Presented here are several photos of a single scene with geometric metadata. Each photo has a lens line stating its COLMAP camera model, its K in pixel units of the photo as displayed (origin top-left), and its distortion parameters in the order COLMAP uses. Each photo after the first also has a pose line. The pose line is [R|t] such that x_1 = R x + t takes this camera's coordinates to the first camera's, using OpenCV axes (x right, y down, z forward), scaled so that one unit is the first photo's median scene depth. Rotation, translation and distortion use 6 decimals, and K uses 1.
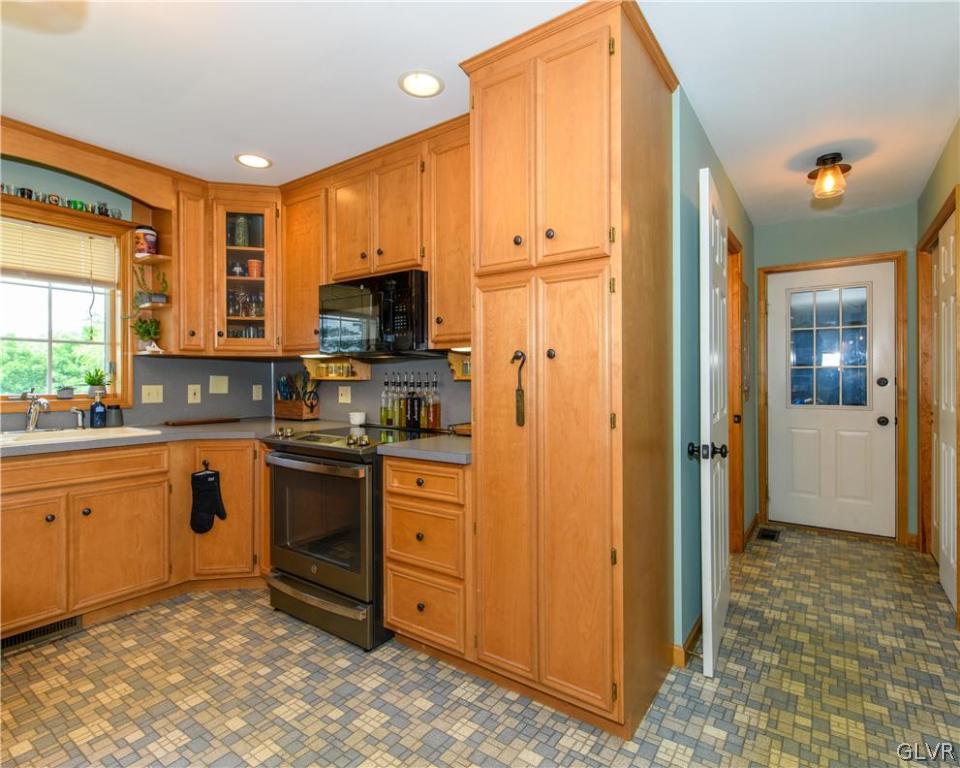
lens RADIAL K [[488.2, 0, 488.8], [0, 488.2, 379.9], [0, 0, 1]] dist [-0.000207, -0.002526]
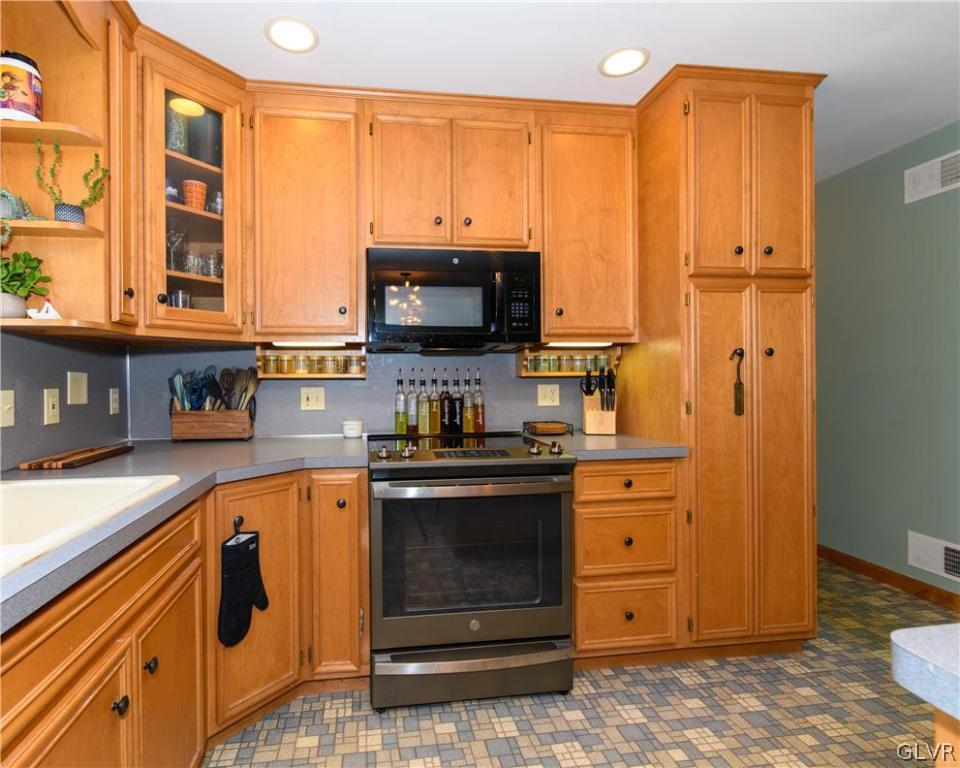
lens RADIAL K [[491.7, 0, 424.0], [0, 491.7, 379.9], [0, 0, 1]] dist [-0.001326, -0.000239]
pose [[0.745066, -0.006806, 0.666956, -0.812745], [0.008476, 0.999964, 0.000736, 0.003963], [-0.666937, 0.005105, 0.745097, 0.422094]]
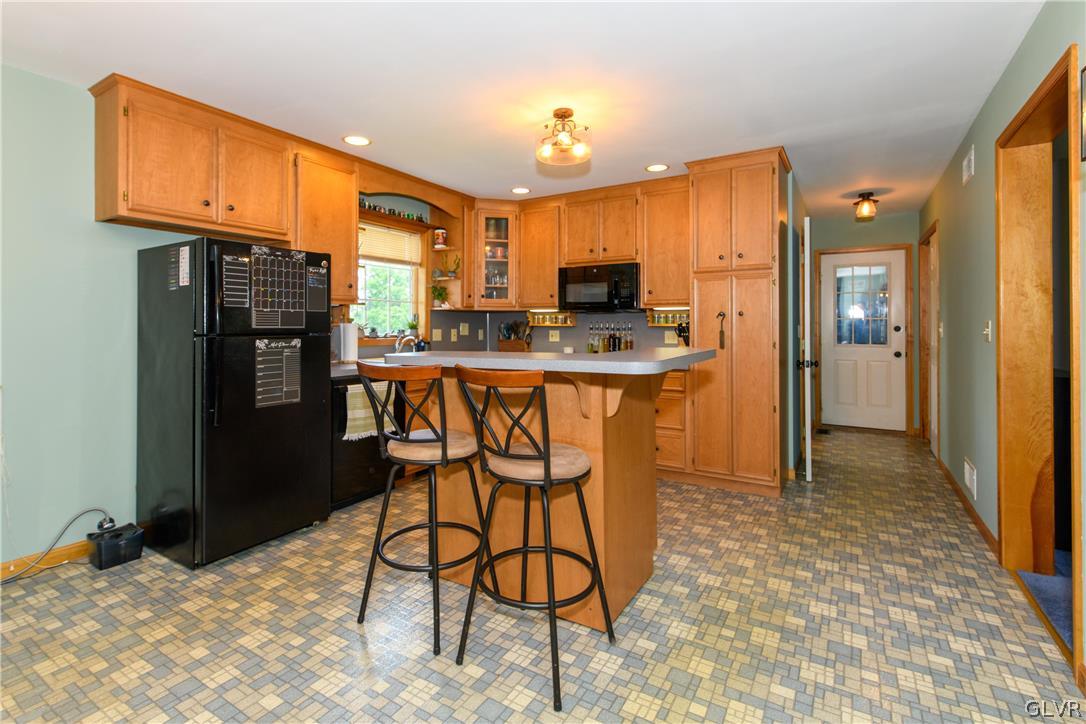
lens RADIAL K [[497.4, 0, 526.6], [0, 497.4, 324.9], [0, 0, 1]] dist [-0.011459, 0.000592]
pose [[0.999449, 0.003399, 0.033029, -0.532286], [-0.003262, 0.999986, -0.004208, 0.003658], [-0.033042, 0.004098, 0.999446, -0.670208]]
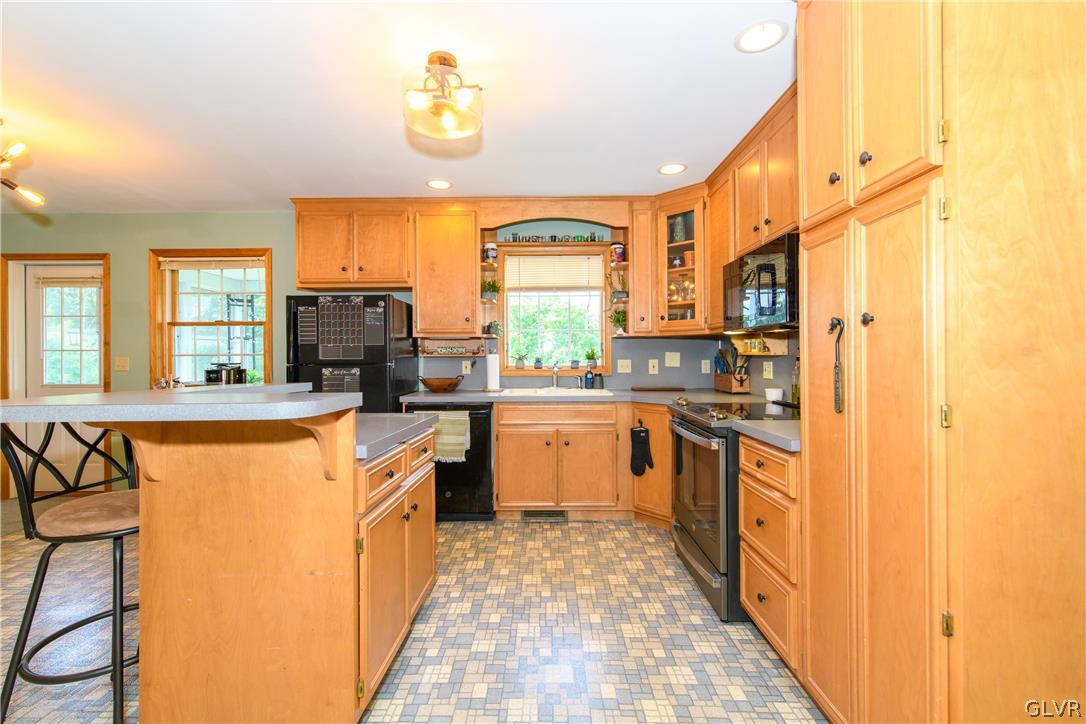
lens RADIAL K [[461.9, 0, 544.4], [0, 461.9, 357.0], [0, 0, 1]] dist [0.001427, 0.001425]
pose [[0.562179, -0.000457, -0.827016, 0.274265], [0.002925, 0.999995, 0.001435, 0.001346], [0.827011, -0.003226, 0.562177, 0.122475]]
